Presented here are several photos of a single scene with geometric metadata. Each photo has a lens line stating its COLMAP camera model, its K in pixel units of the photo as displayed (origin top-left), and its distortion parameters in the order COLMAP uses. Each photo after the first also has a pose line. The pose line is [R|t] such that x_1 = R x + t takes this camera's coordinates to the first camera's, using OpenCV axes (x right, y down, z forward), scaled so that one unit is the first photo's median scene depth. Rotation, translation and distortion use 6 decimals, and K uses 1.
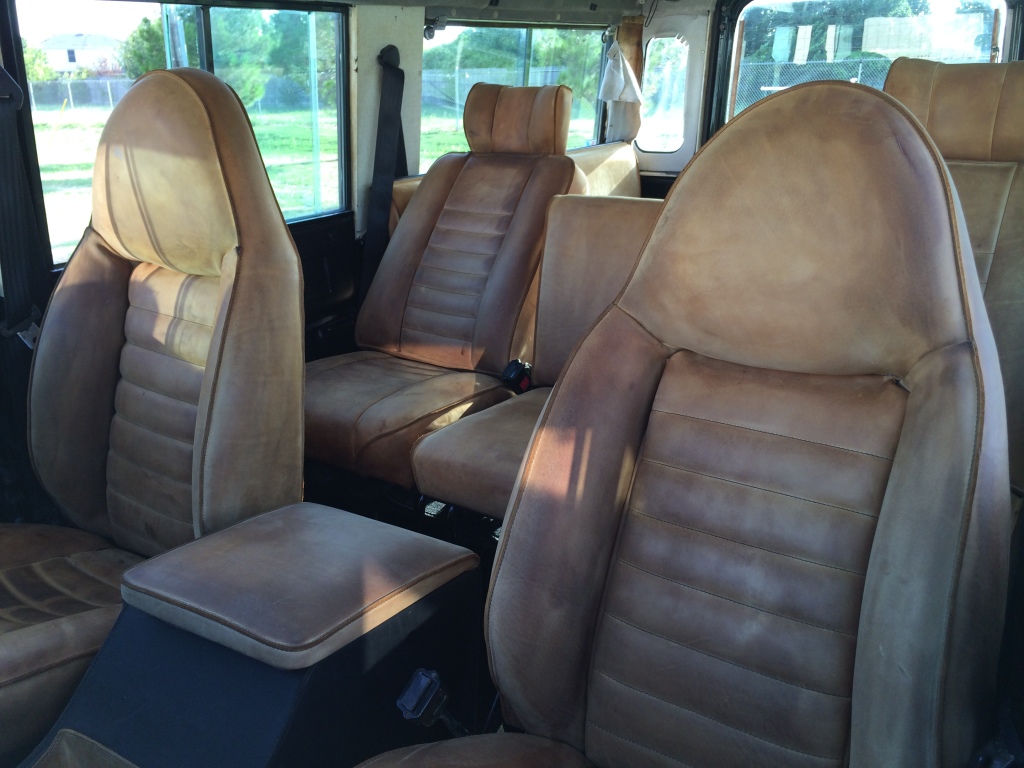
lens RADIAL K [[862.6, 0, 509.6], [0, 862.6, 377.8], [0, 0, 1]] dist [0.062086, -0.088975]
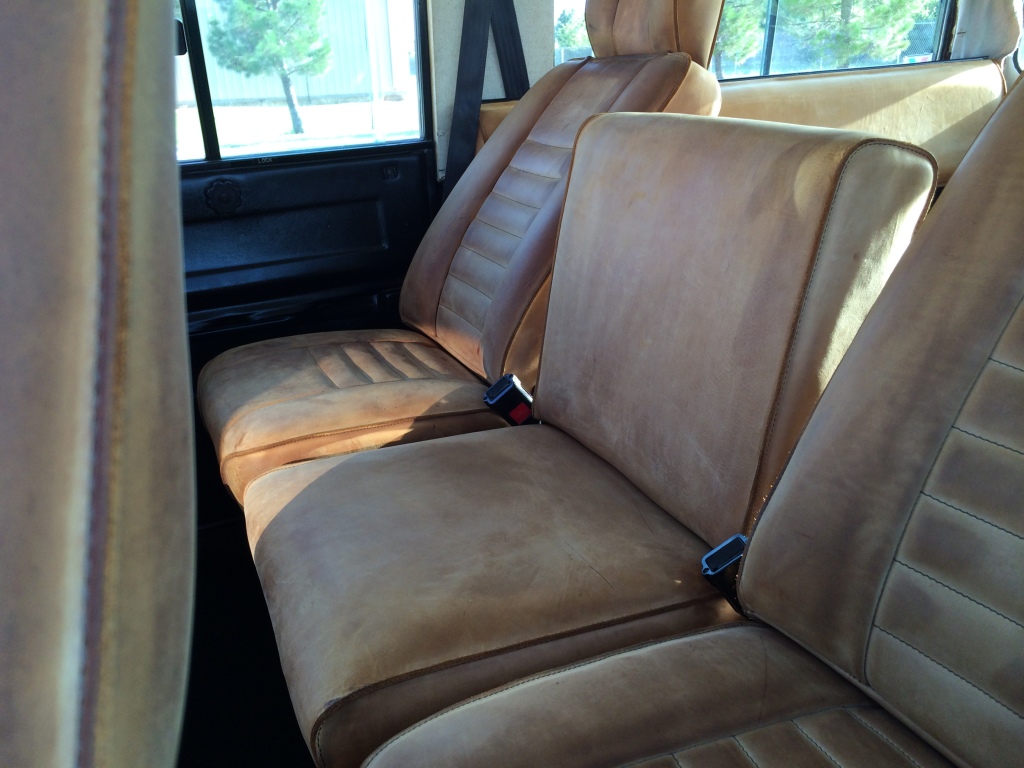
lens RADIAL K [[862.6, 0, 509.6], [0, 862.6, 377.8], [0, 0, 1]] dist [0.062086, -0.088975]
pose [[0.850993, 0.160306, -0.500113, 0.299195], [-0.140117, 0.987060, 0.077968, -0.062068], [0.506141, 0.003724, 0.862443, 0.411485]]
